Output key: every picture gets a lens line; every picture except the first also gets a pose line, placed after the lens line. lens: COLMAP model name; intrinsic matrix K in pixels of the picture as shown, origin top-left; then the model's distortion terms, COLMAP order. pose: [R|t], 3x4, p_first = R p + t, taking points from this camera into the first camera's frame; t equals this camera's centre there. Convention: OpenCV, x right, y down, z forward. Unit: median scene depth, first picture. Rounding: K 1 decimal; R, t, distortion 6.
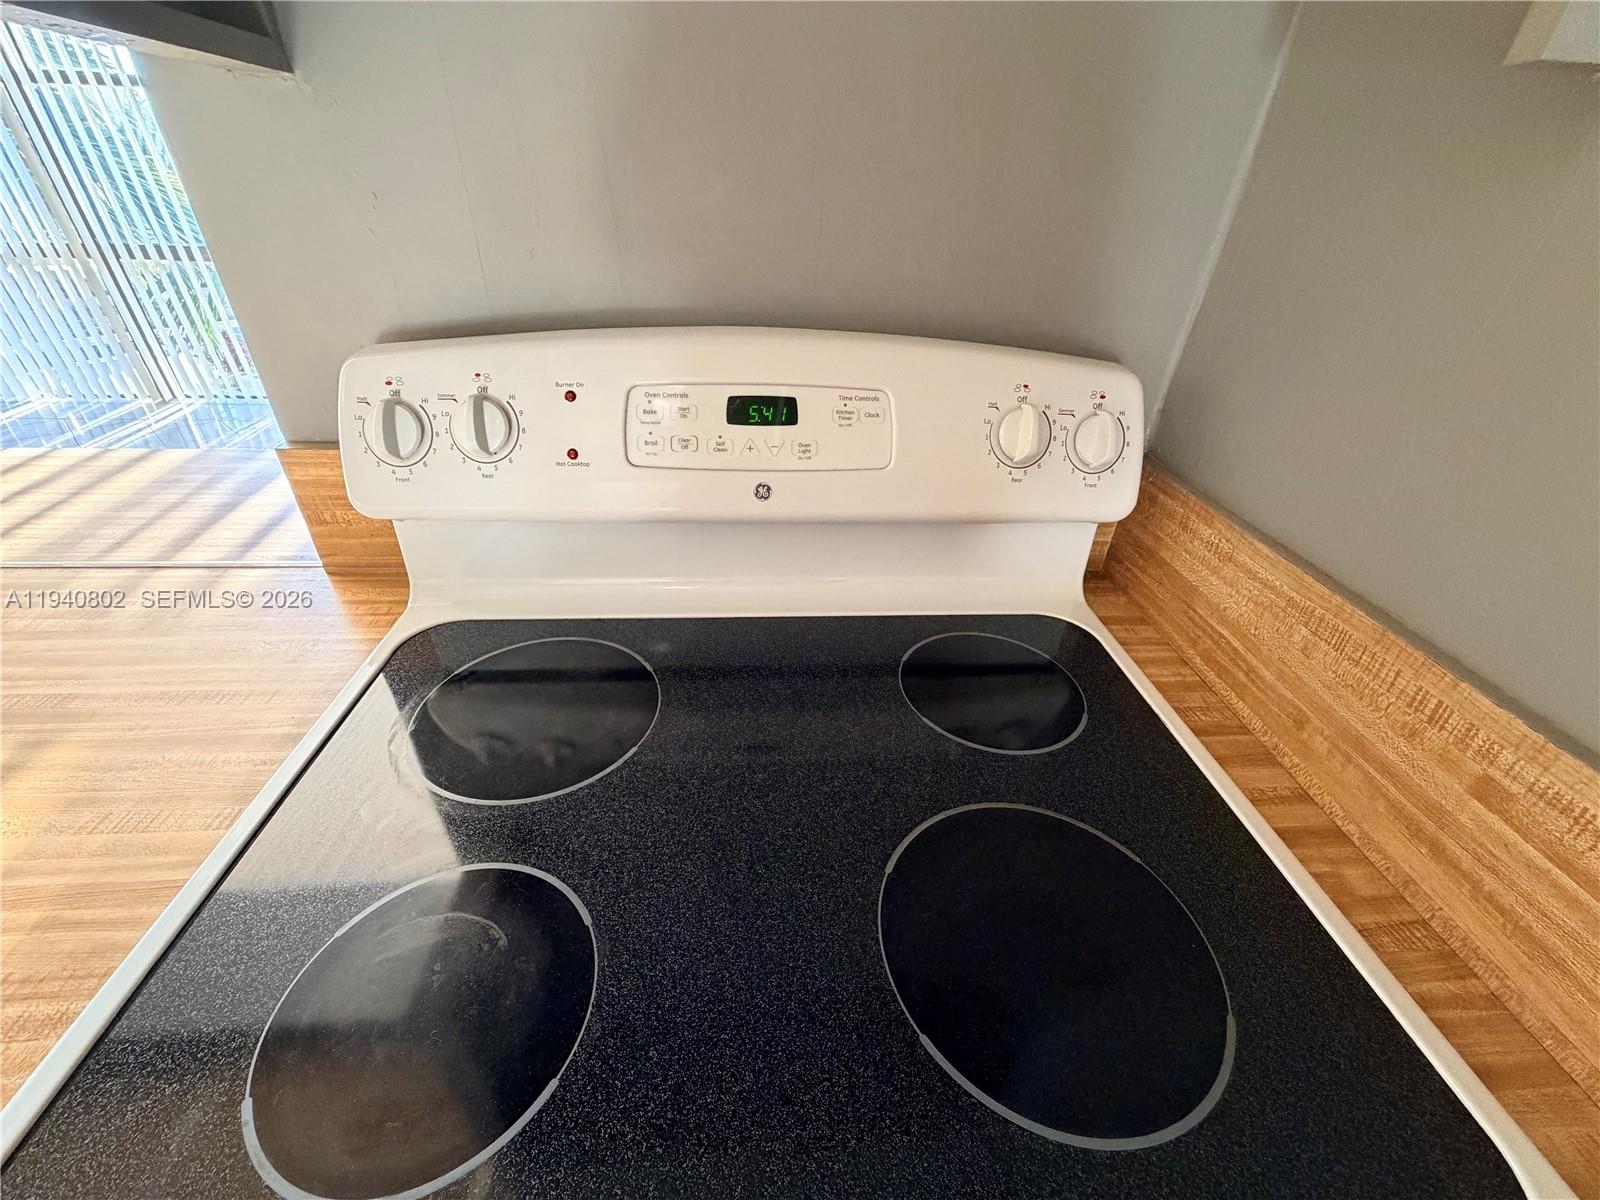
lens RADIAL K [[636.8, 0, 795.3], [0, 636.8, 598.5], [0, 0, 1]] dist [0.004113, -0.001711]
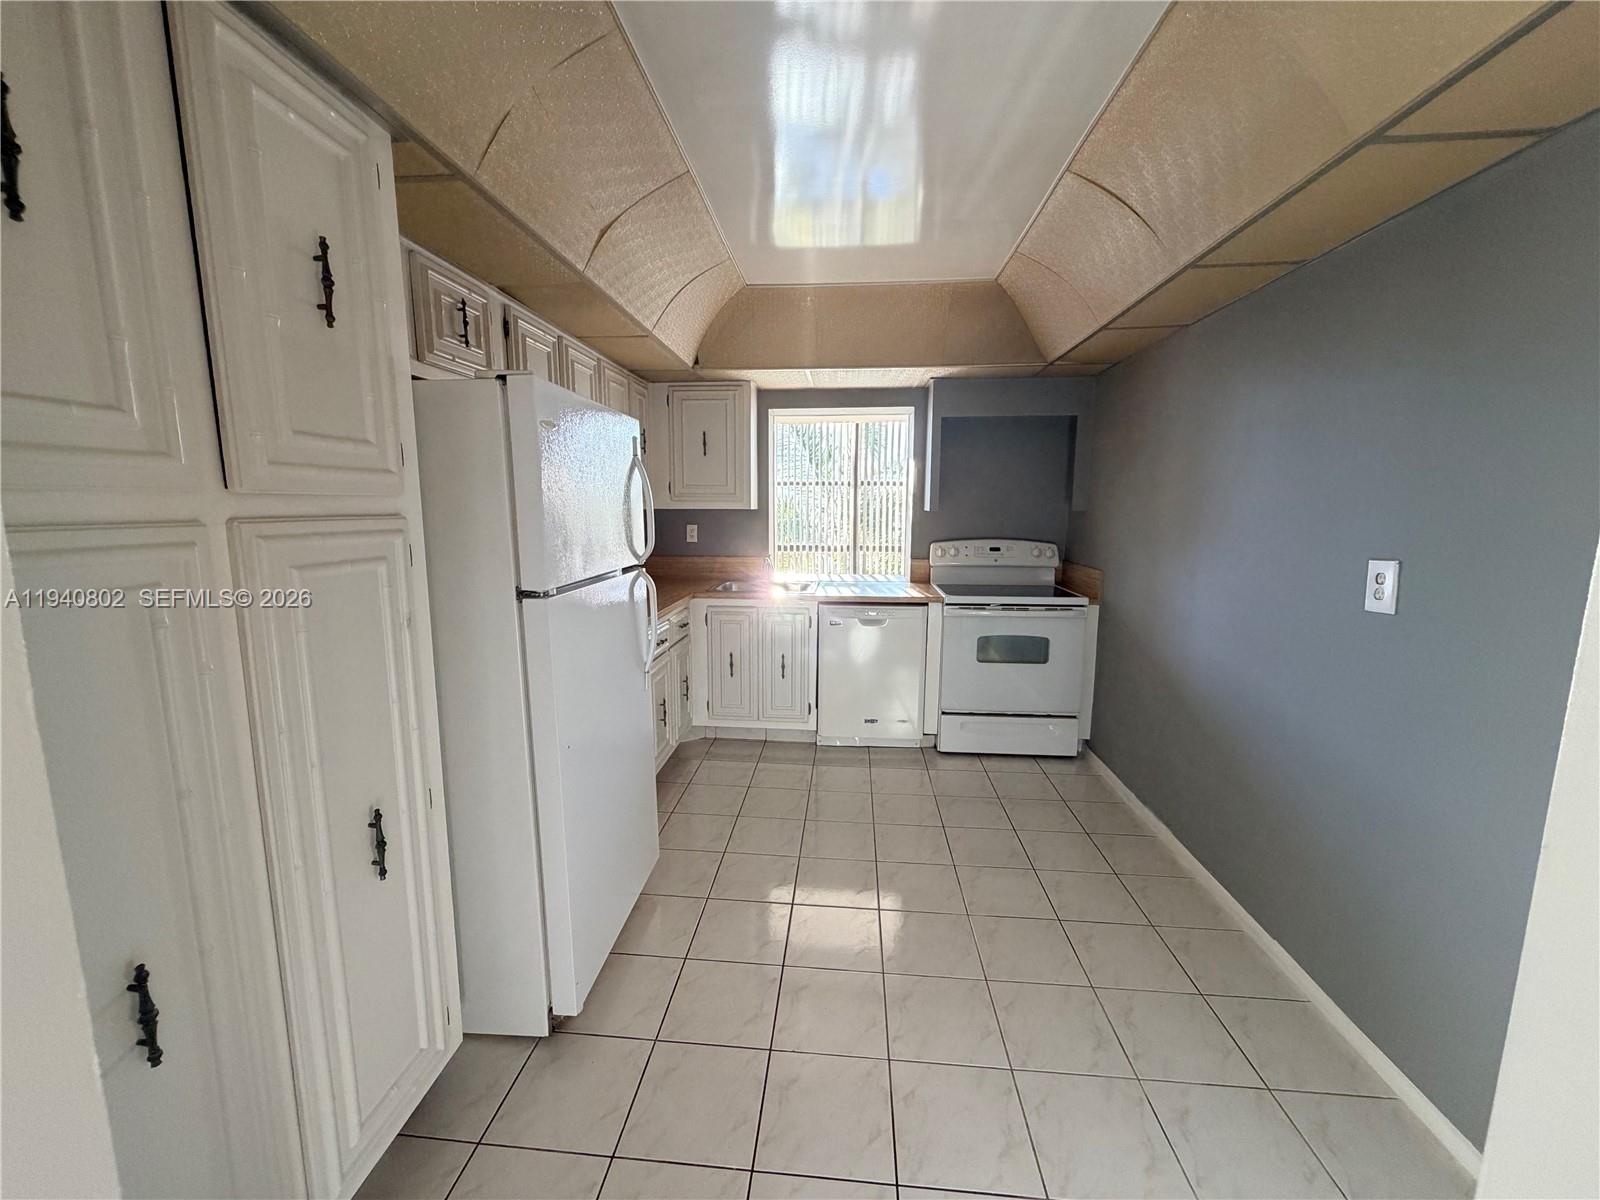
lens RADIAL K [[636.8, 0, 791.9], [0, 636.8, 596.7], [0, 0, 1]] dist [0.004113, -0.001711]
pose [[0.983064, -0.011615, -0.182893, -0.928213], [-0.068135, 0.903285, -0.423597, 3.132654], [0.170125, 0.428884, 0.887195, -5.091277]]
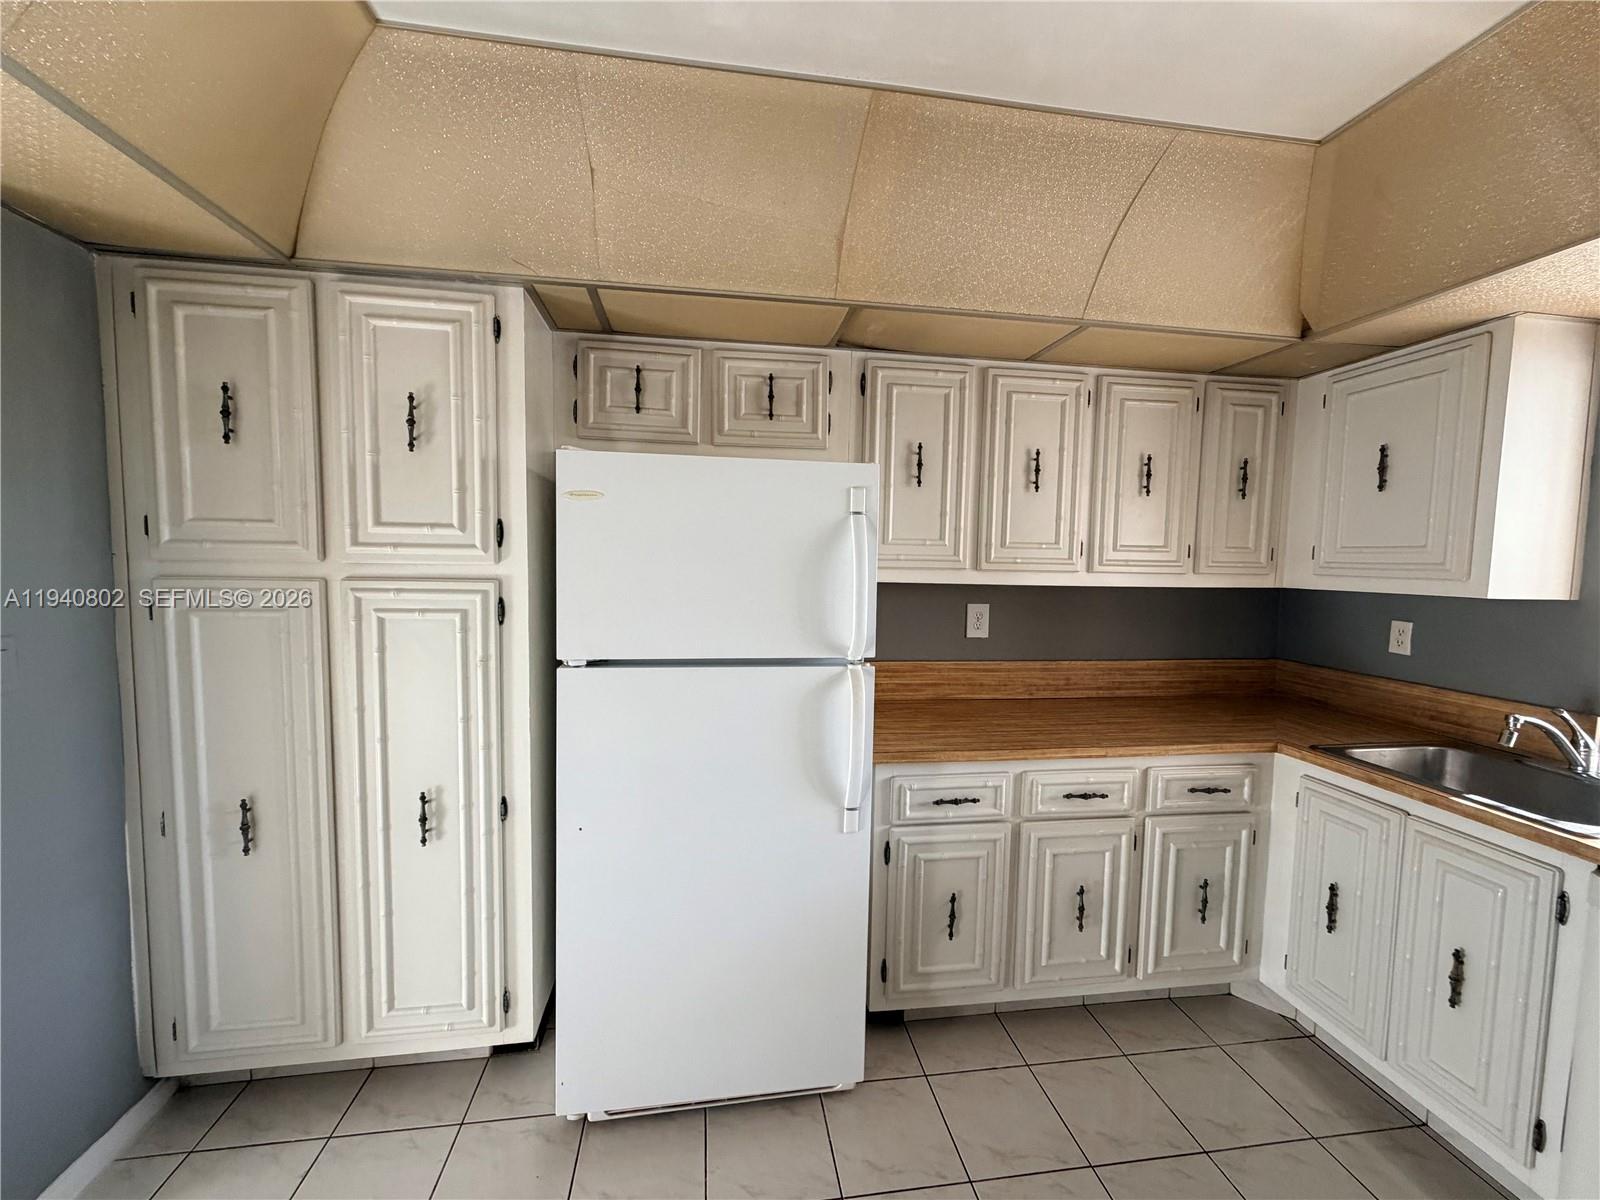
lens RADIAL K [[636.8, 0, 795.2], [0, 636.8, 599.1], [0, 0, 1]] dist [0.004113, -0.001711]
pose [[0.055759, 0.024525, -0.998143, 0.219881], [-0.564018, 0.825686, -0.011220, 1.408633], [0.823878, 0.563596, 0.059872, -2.539030]]
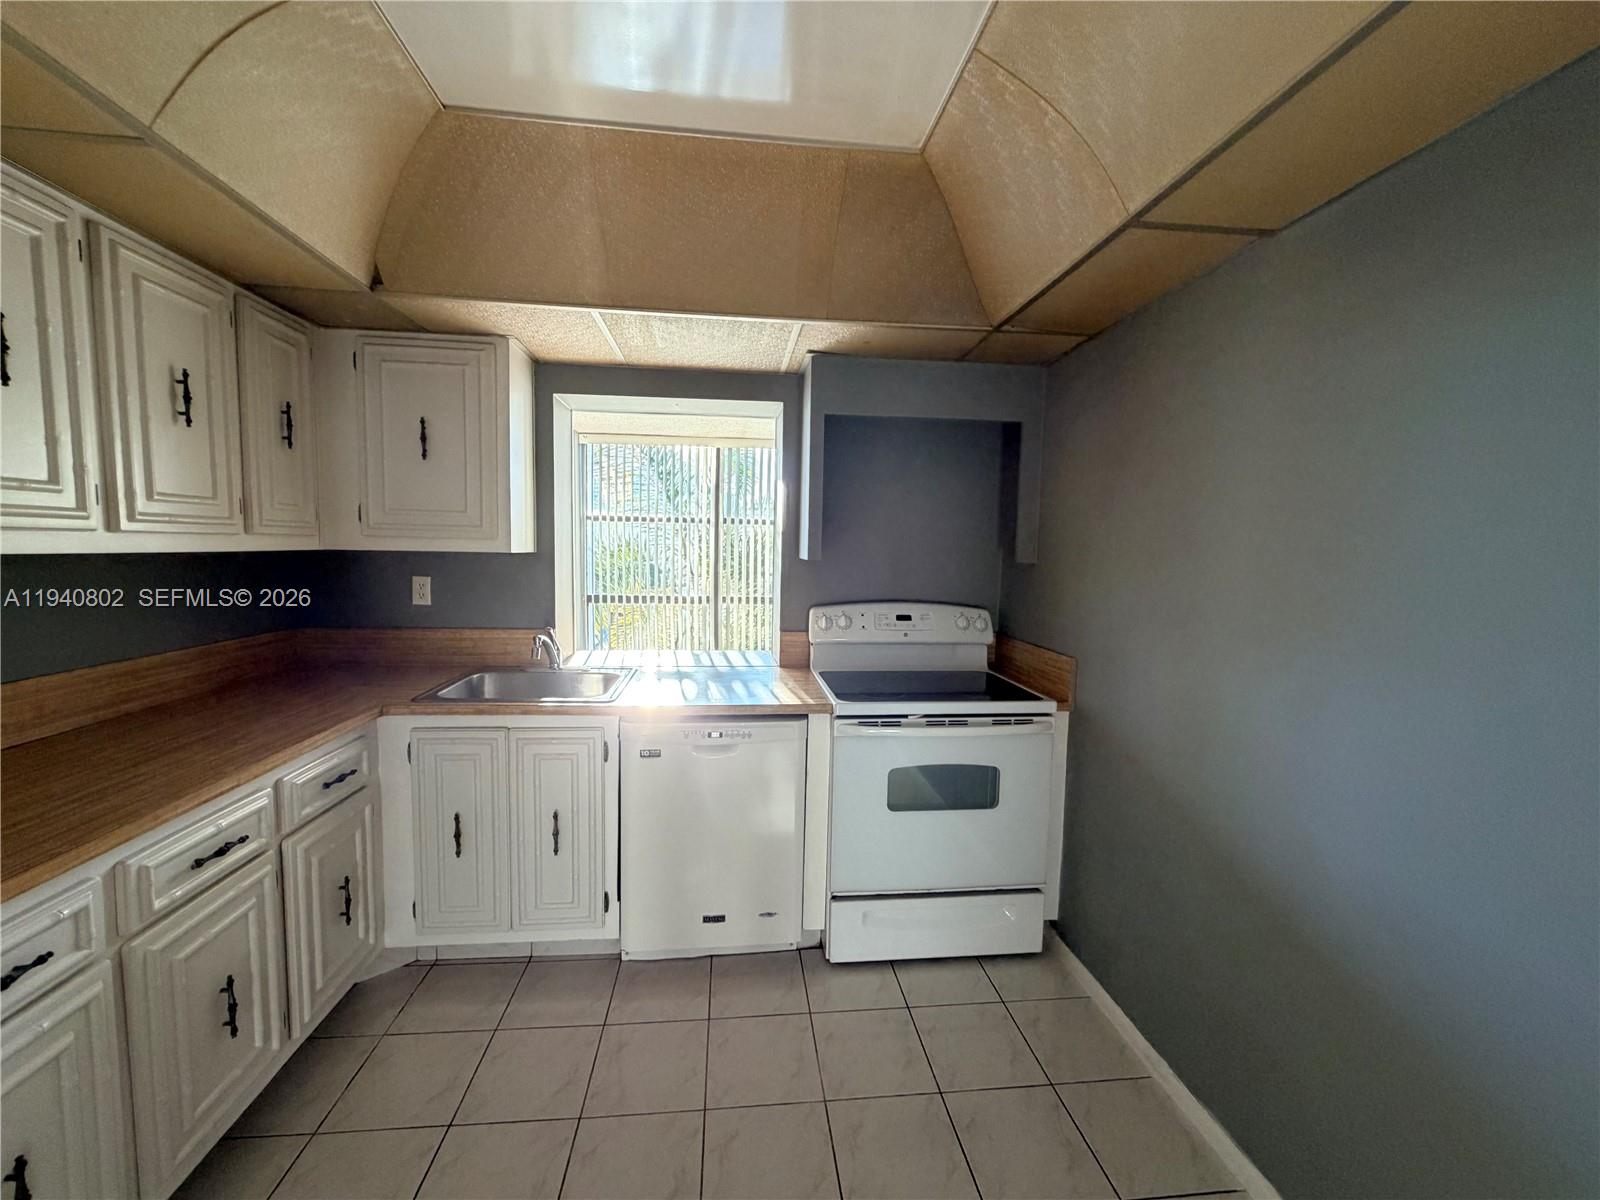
lens RADIAL K [[636.8, 0, 792.1], [0, 636.8, 599.2], [0, 0, 1]] dist [0.004113, -0.001711]
pose [[0.999728, -0.021168, 0.009750, -0.873841], [0.023248, 0.876207, -0.481374, 1.721696], [0.001647, 0.481469, 0.876461, -2.985757]]
